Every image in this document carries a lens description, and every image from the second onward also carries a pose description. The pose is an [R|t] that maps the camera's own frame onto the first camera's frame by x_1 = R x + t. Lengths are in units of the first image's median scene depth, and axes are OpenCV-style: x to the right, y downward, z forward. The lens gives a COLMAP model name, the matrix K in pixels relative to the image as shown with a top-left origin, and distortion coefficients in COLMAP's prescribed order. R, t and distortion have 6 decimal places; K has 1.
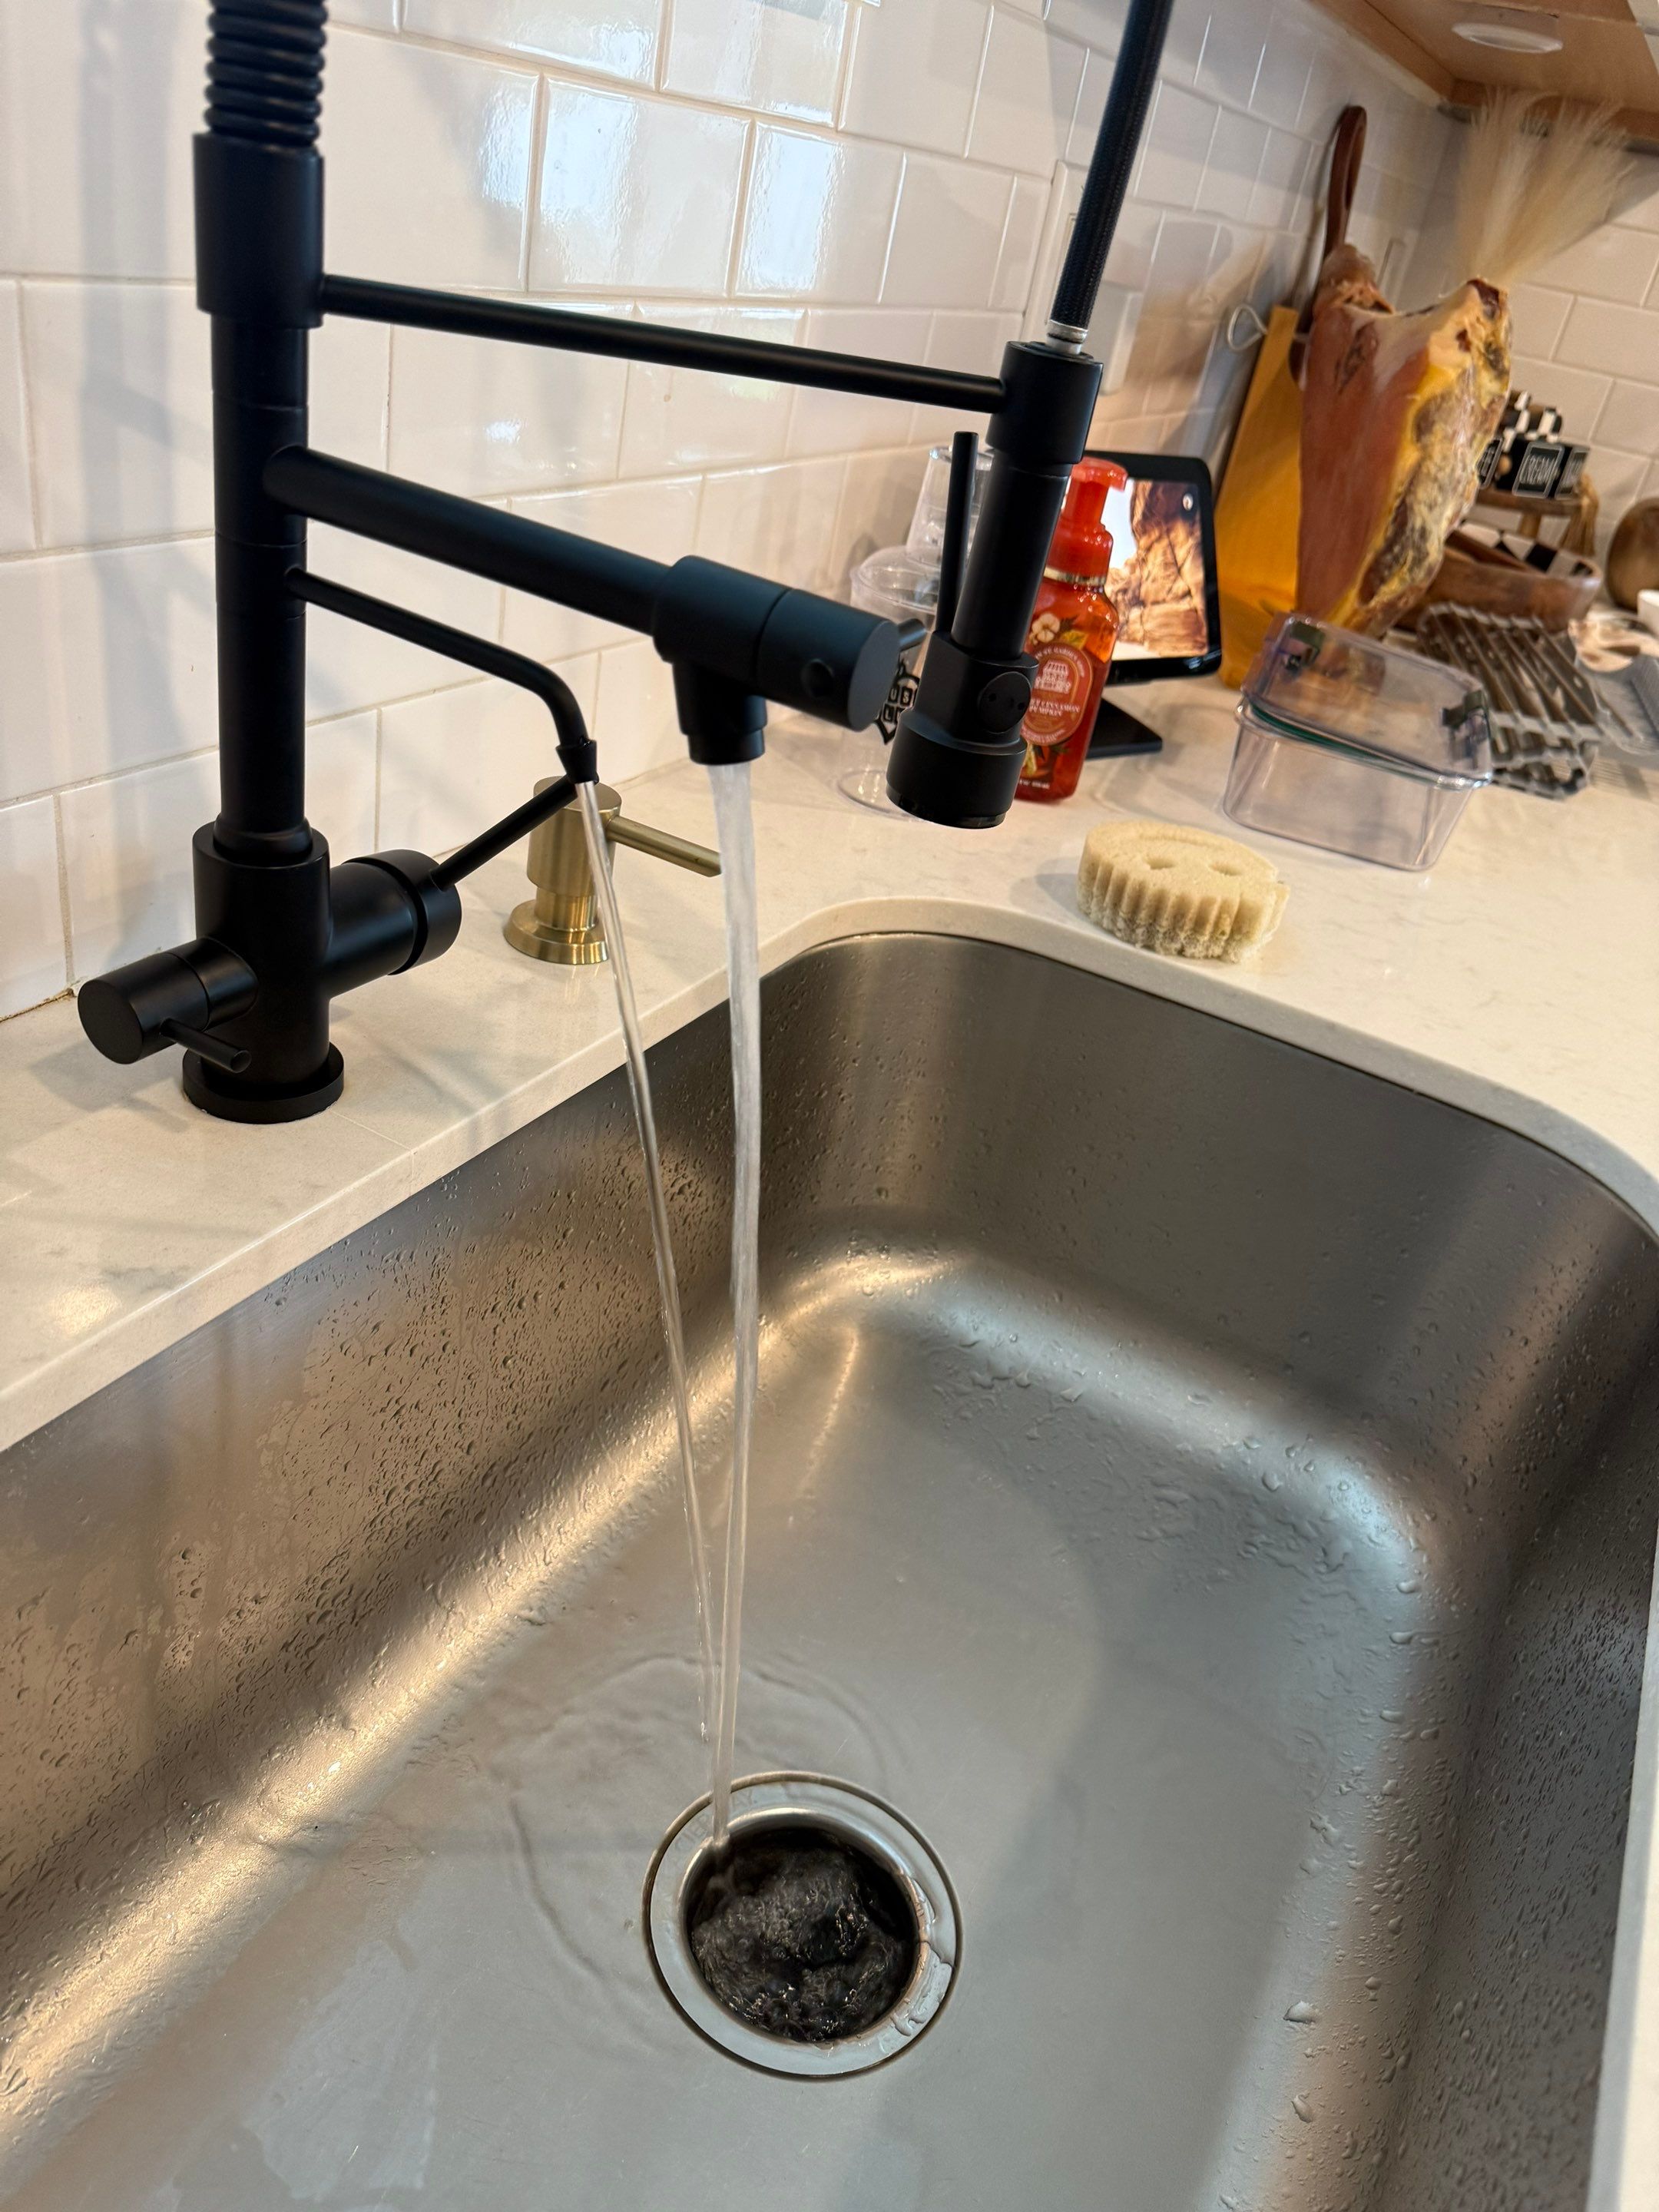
lens RADIAL K [[1629.0, 0, 829.5], [0, 1629.0, 1106.0], [0, 0, 1]] dist [-0.013284, -0.003175]
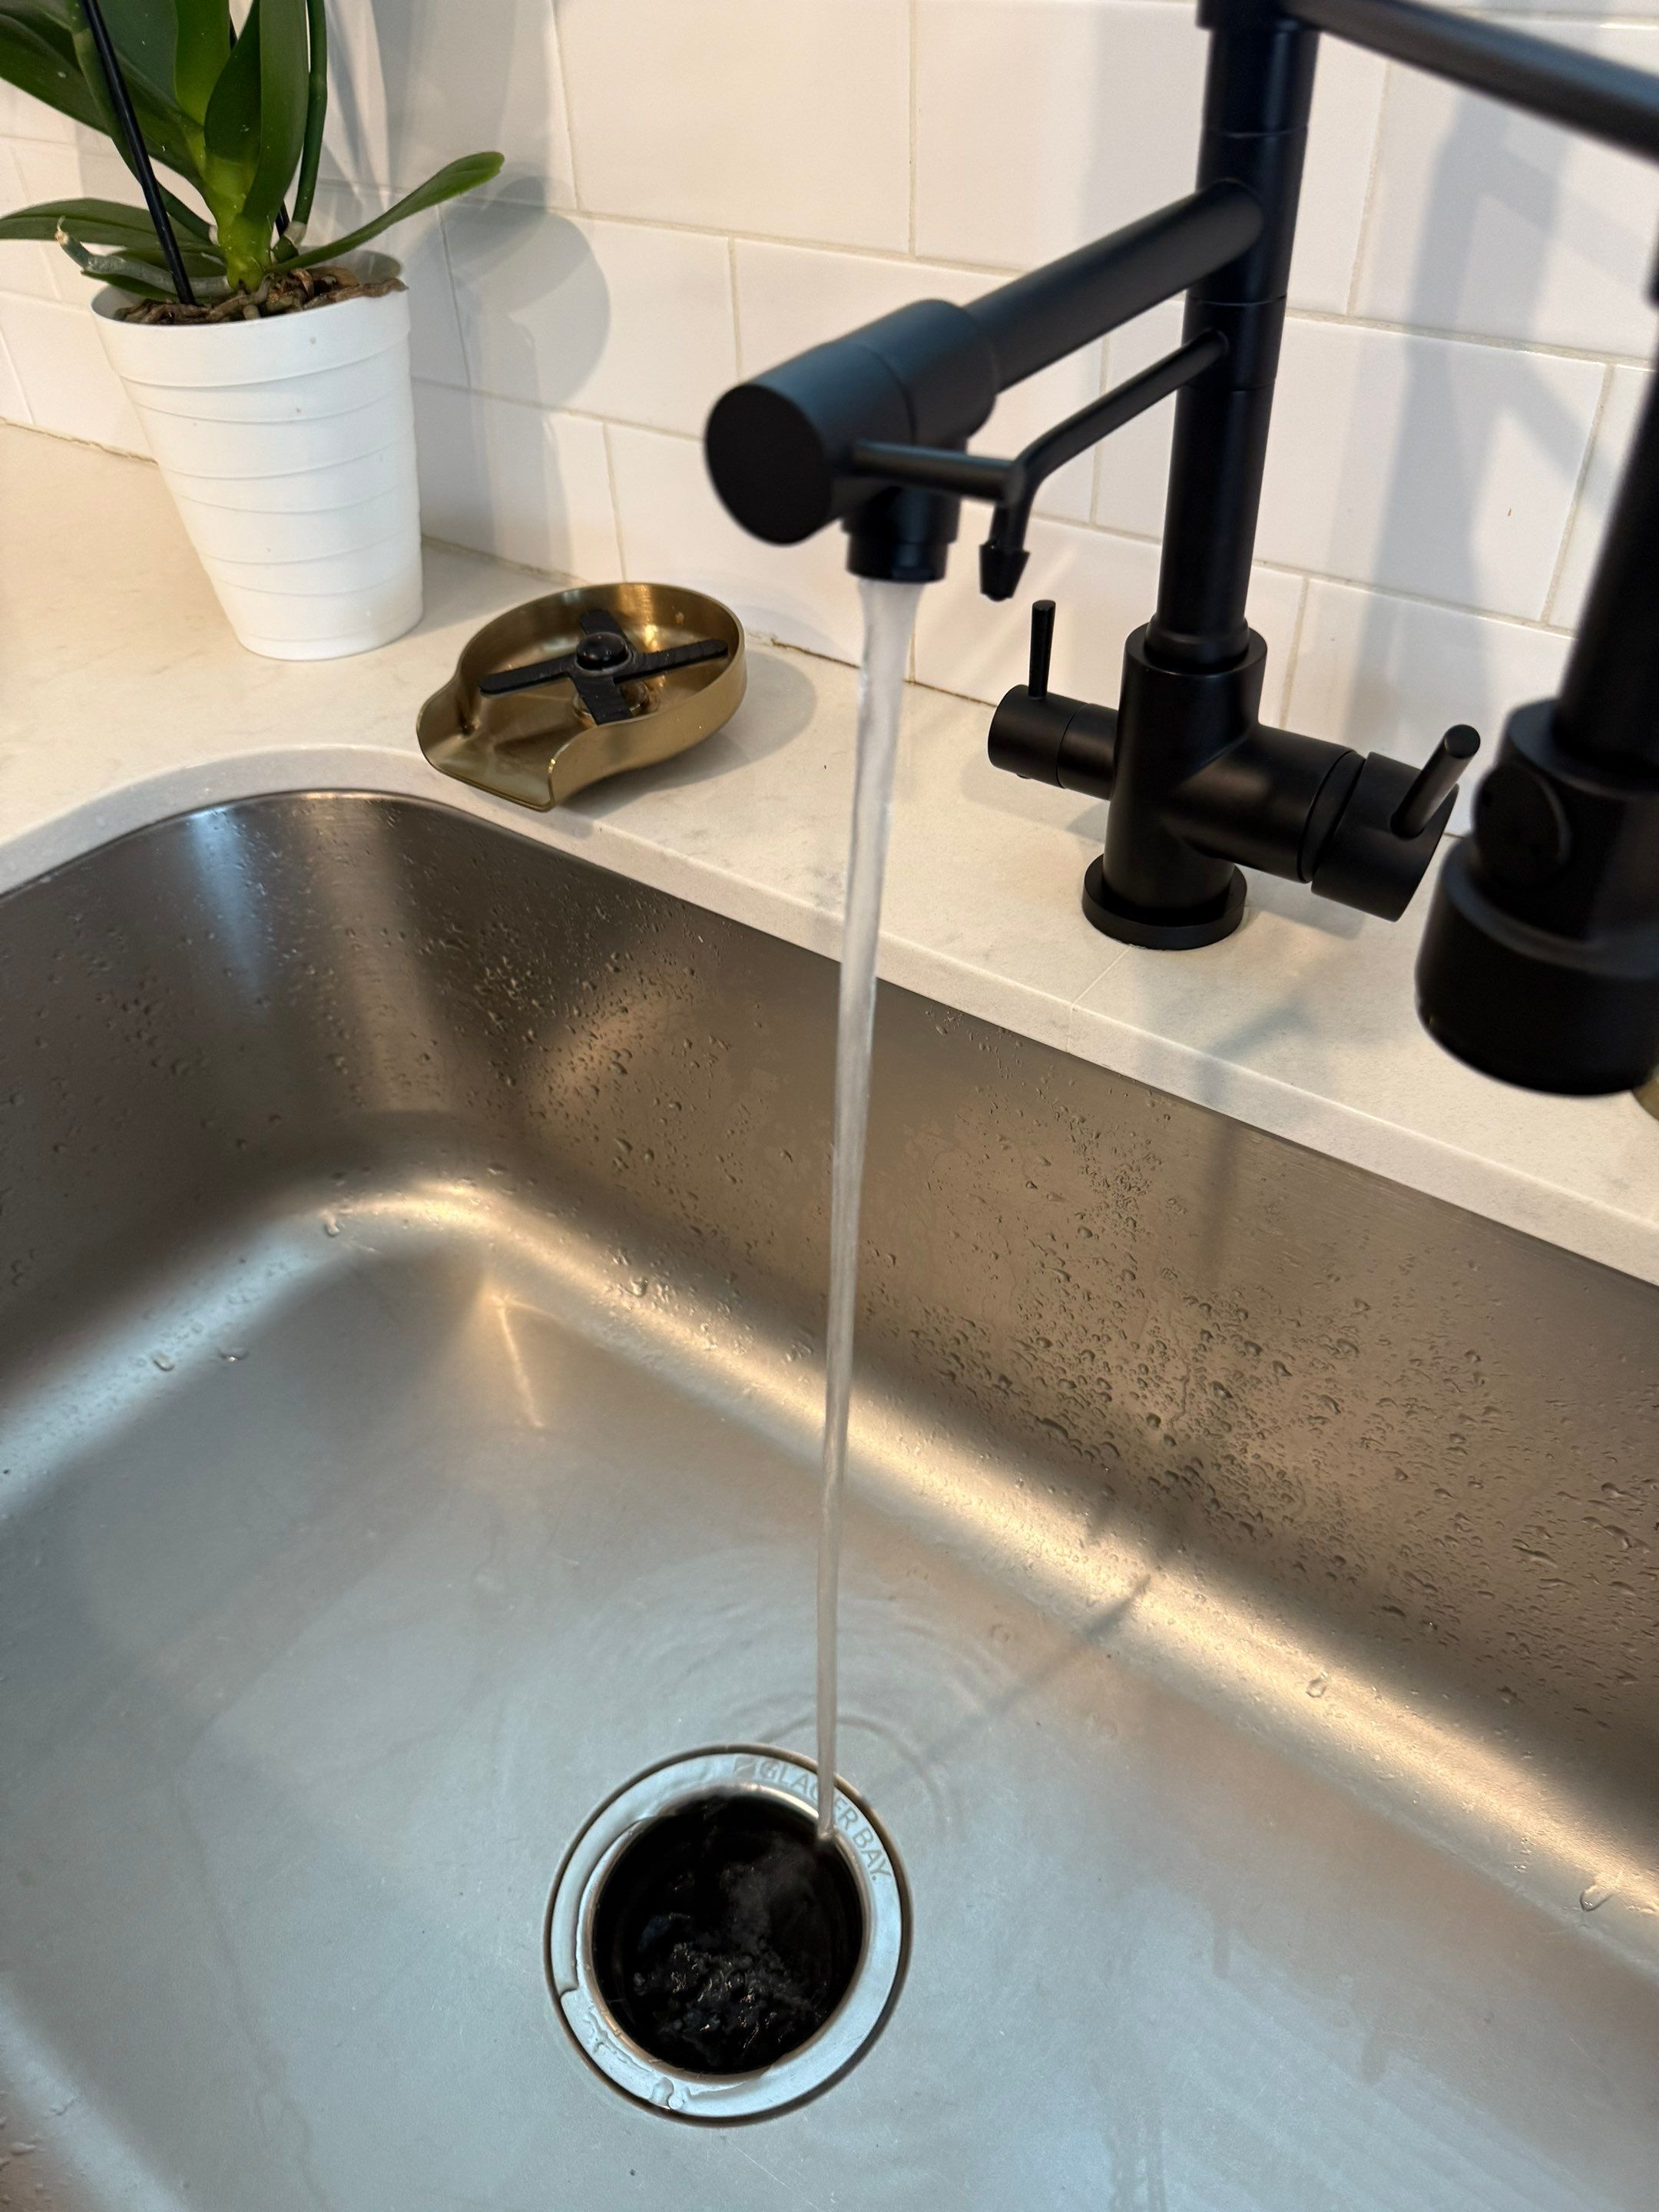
lens RADIAL K [[1594.1, 0, 828.1], [0, 1594.1, 1052.5], [0, 0, 1]] dist [-0.000963, -0.001830]
pose [[-0.121625, 0.498263, -0.858453, 0.557468], [-0.485146, 0.724682, 0.489355, -0.336162], [0.865933, 0.475993, 0.153591, 0.790862]]
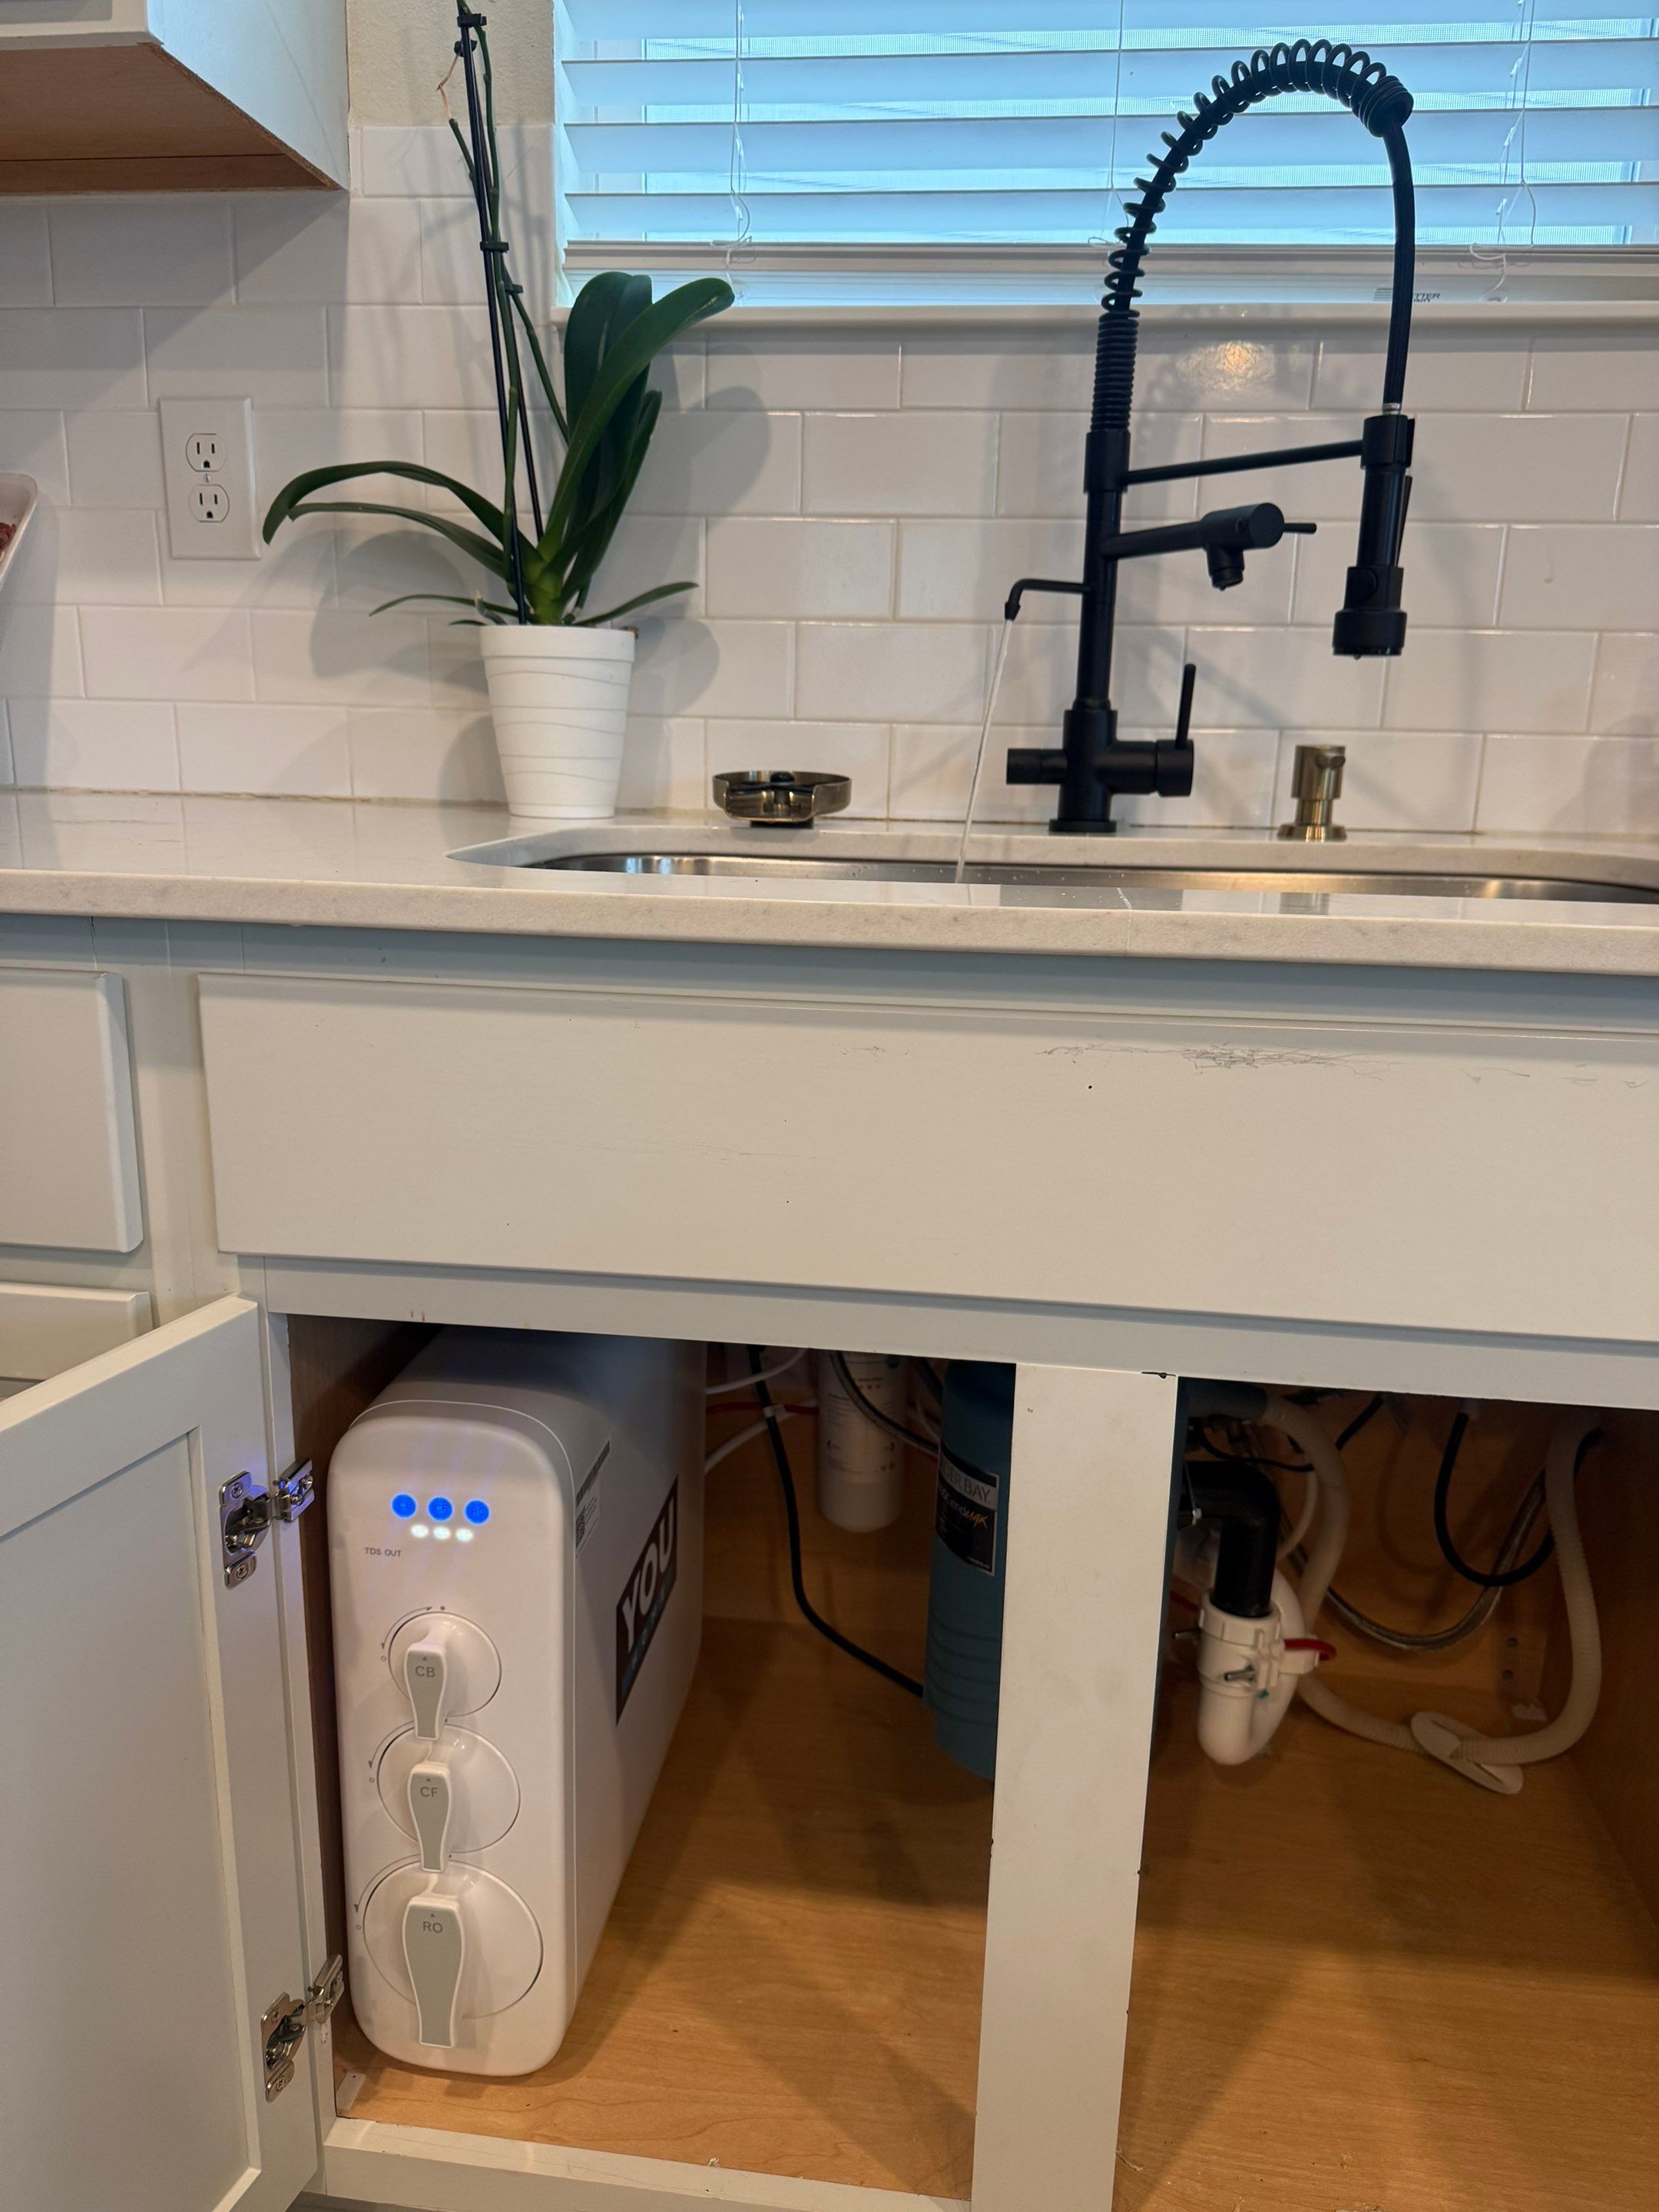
lens RADIAL K [[1569.3, 0, 799.9], [0, 1569.3, 1170.1], [0, 0, 1]] dist [0.029469, -0.052784]
pose [[0.378773, 0.099327, -0.920144, 1.713845], [-0.434892, 0.896721, -0.082223, 0.844410], [0.816945, 0.431307, 0.382850, 0.033930]]
